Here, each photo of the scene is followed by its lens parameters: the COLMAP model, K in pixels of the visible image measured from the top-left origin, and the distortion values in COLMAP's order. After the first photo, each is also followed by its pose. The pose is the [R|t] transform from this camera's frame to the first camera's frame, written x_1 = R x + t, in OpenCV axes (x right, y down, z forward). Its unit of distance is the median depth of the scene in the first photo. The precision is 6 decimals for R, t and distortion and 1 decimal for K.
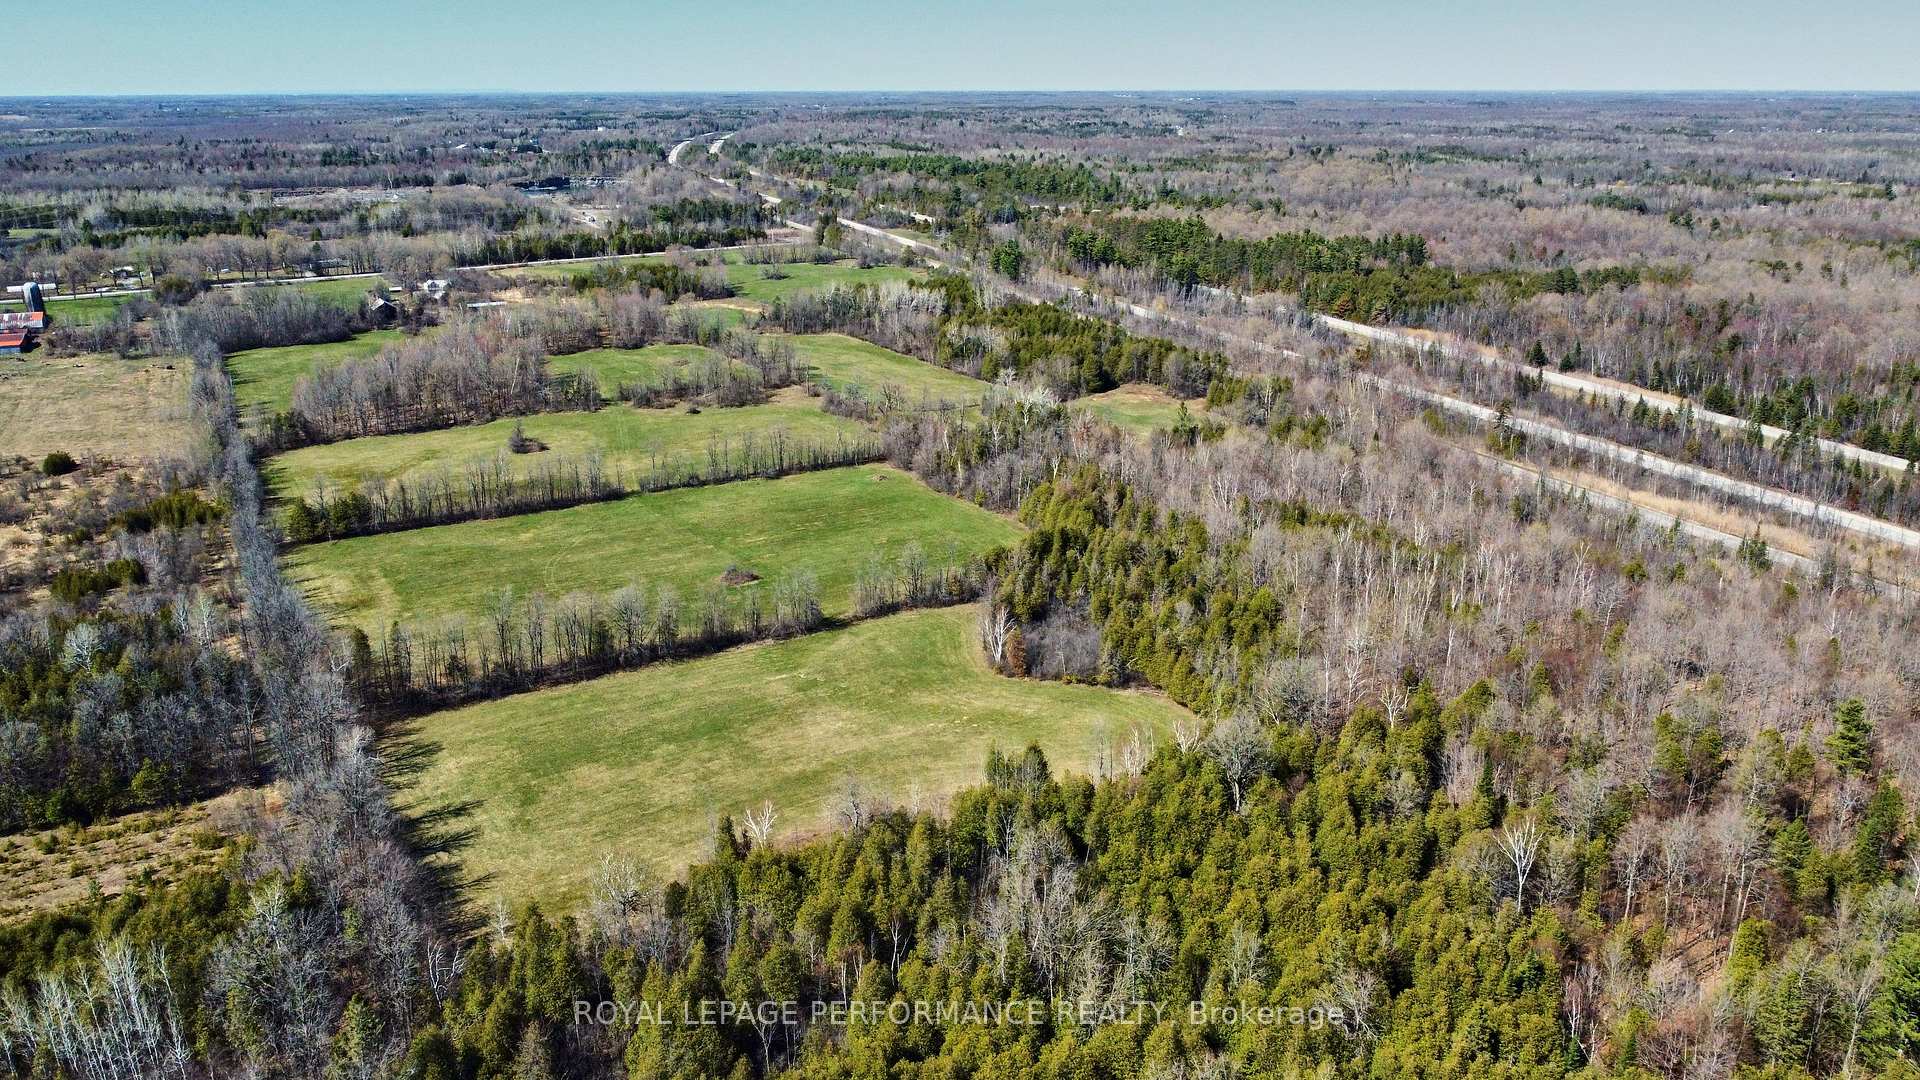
lens RADIAL K [[1489.8, 0, 960.0], [0, 1489.8, 540.0], [0, 0, 1]] dist [0.007129, 0.000632]
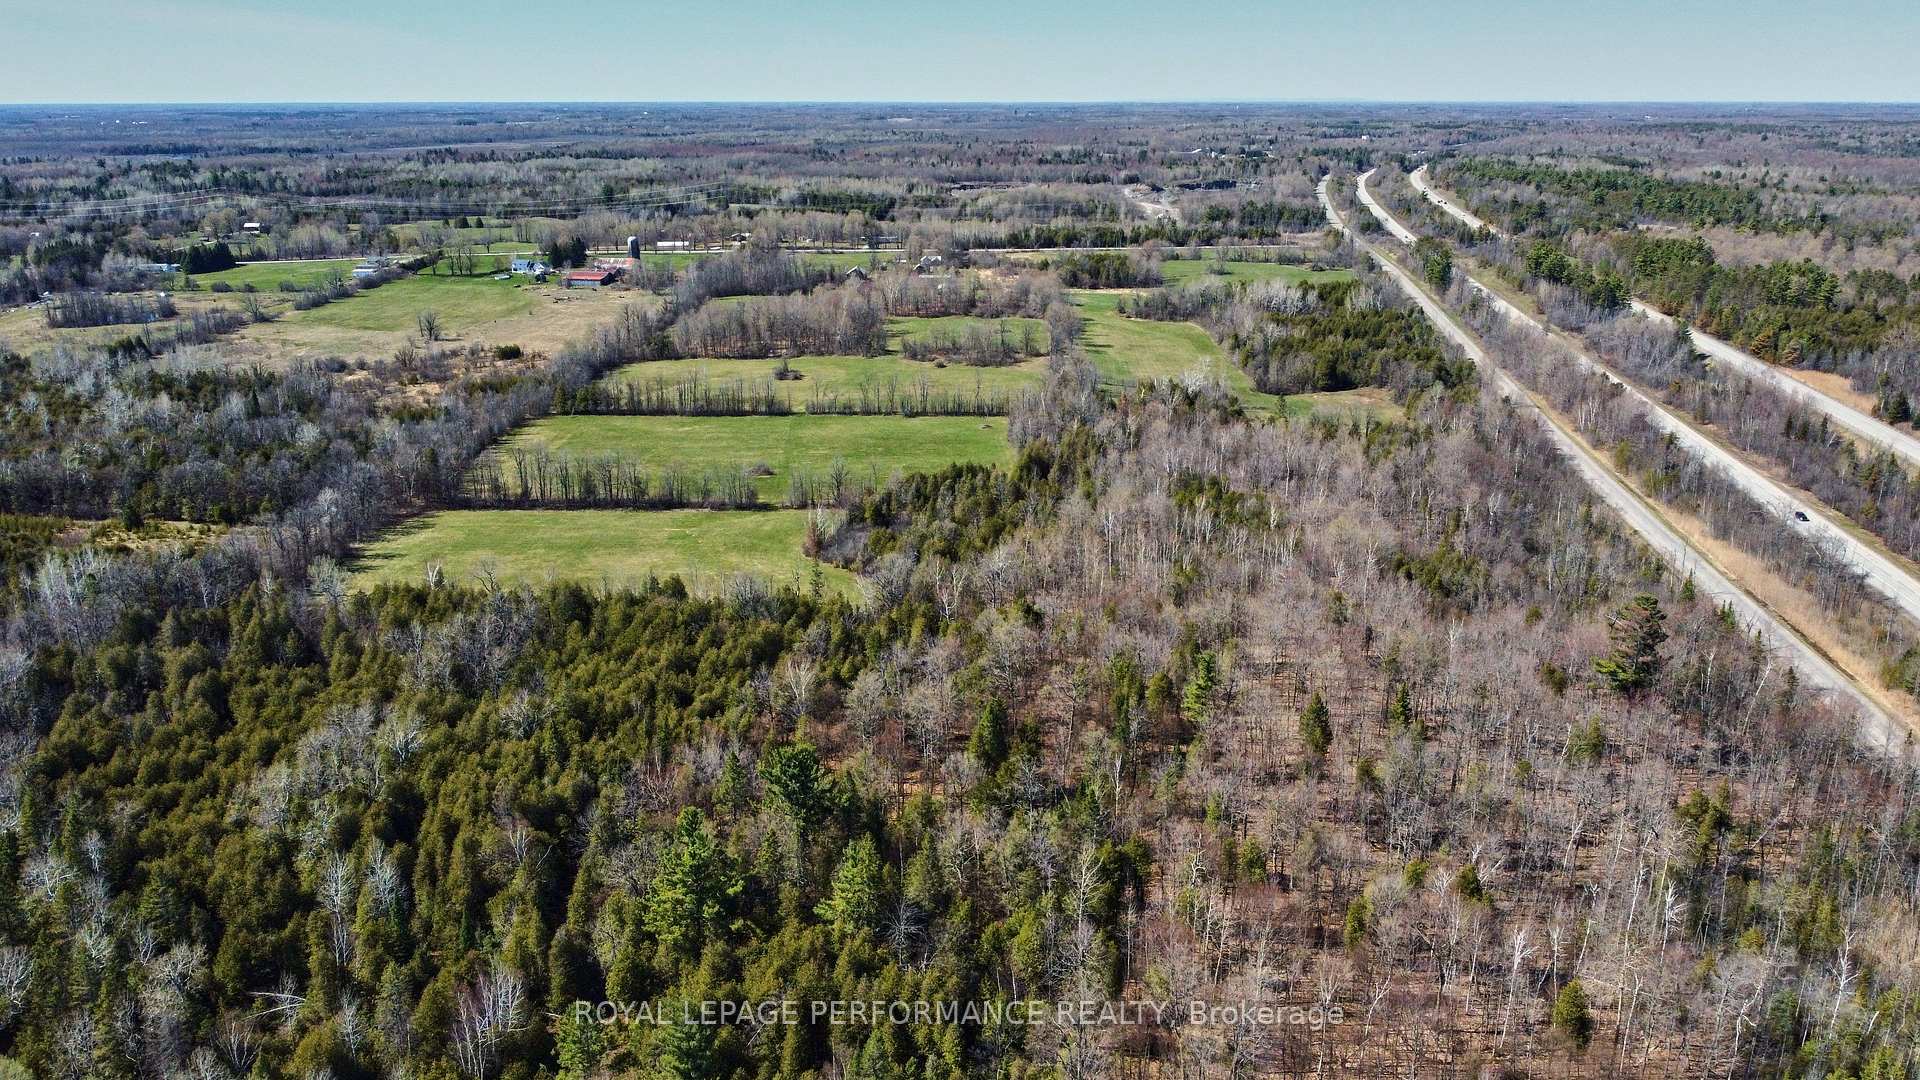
lens RADIAL K [[1489.8, 0, 960.0], [0, 1489.8, 540.0], [0, 0, 1]] dist [0.007129, 0.000632]
pose [[0.846570, 0.154490, -0.509365, 0.504606], [-0.157385, 0.986816, 0.037724, 0.005535], [0.508477, 0.048231, 0.859723, -0.023973]]
